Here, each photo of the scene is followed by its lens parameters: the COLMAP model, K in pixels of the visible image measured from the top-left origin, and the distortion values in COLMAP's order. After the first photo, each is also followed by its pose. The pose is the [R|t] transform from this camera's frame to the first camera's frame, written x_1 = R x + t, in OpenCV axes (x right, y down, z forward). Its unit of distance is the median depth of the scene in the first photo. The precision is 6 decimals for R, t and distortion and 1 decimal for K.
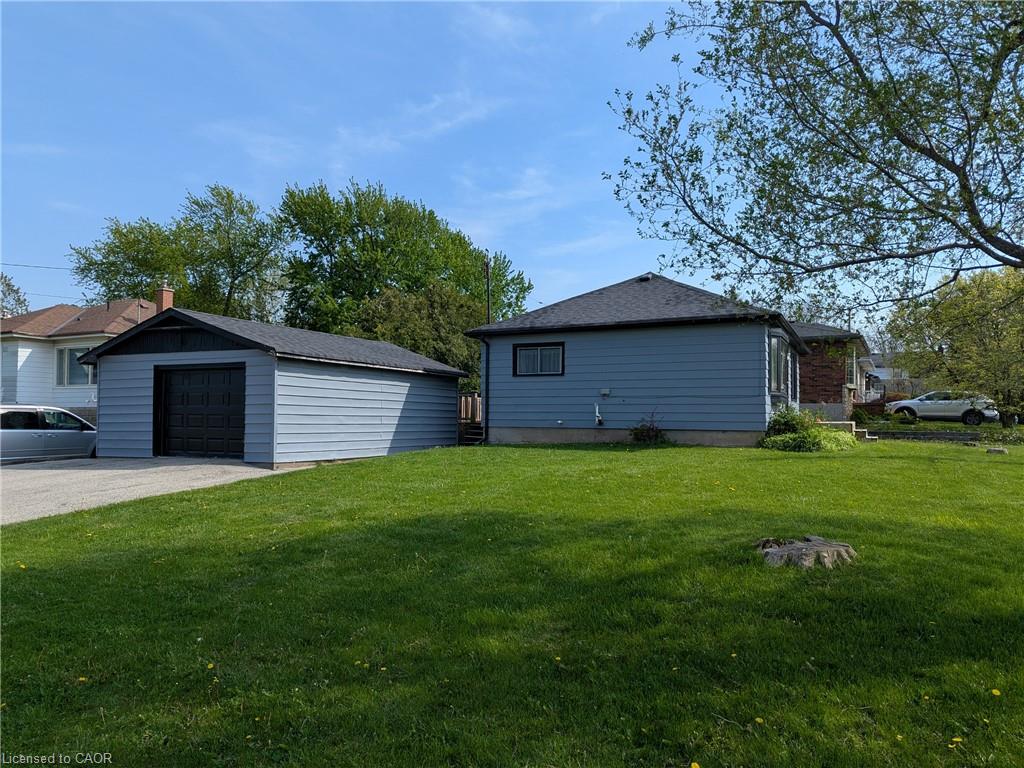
lens RADIAL K [[706.1, 0, 512.0], [0, 706.1, 384.0], [0, 0, 1]] dist [0.038982, -0.001624]
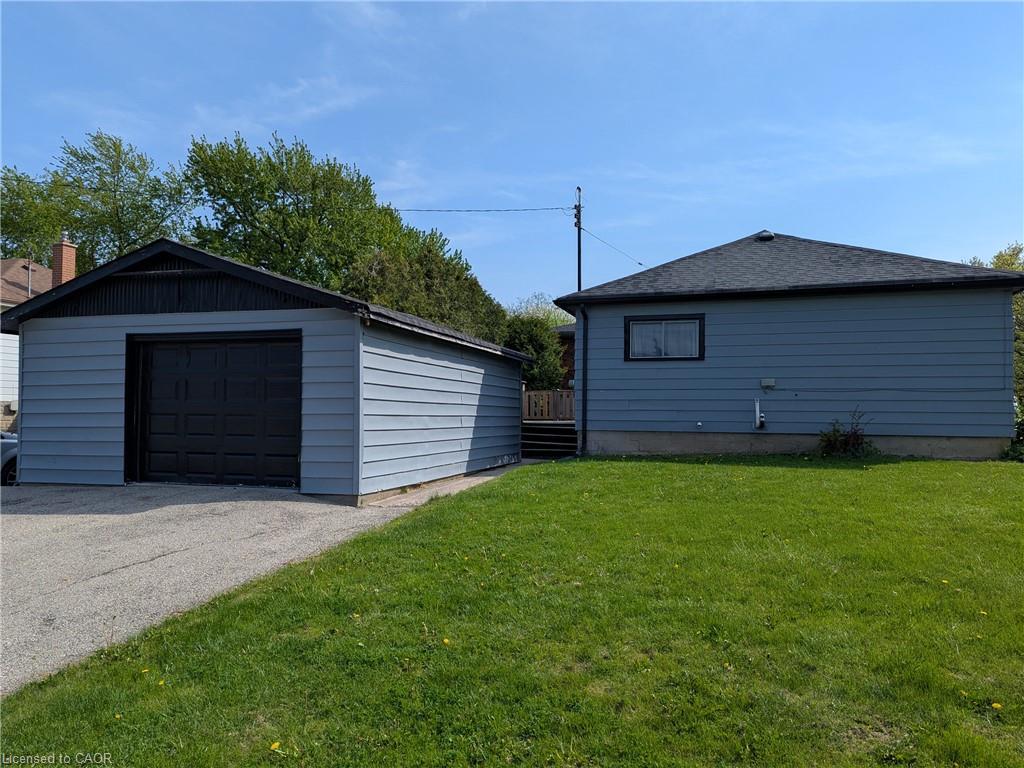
lens RADIAL K [[714.9, 0, 493.8], [0, 714.9, 383.6], [0, 0, 1]] dist [0.041269, -0.003786]
pose [[0.989936, 0.006333, 0.141375, -0.245766], [-0.007349, 0.999951, 0.006663, 0.008747], [-0.141326, -0.007635, 0.989934, 0.301201]]
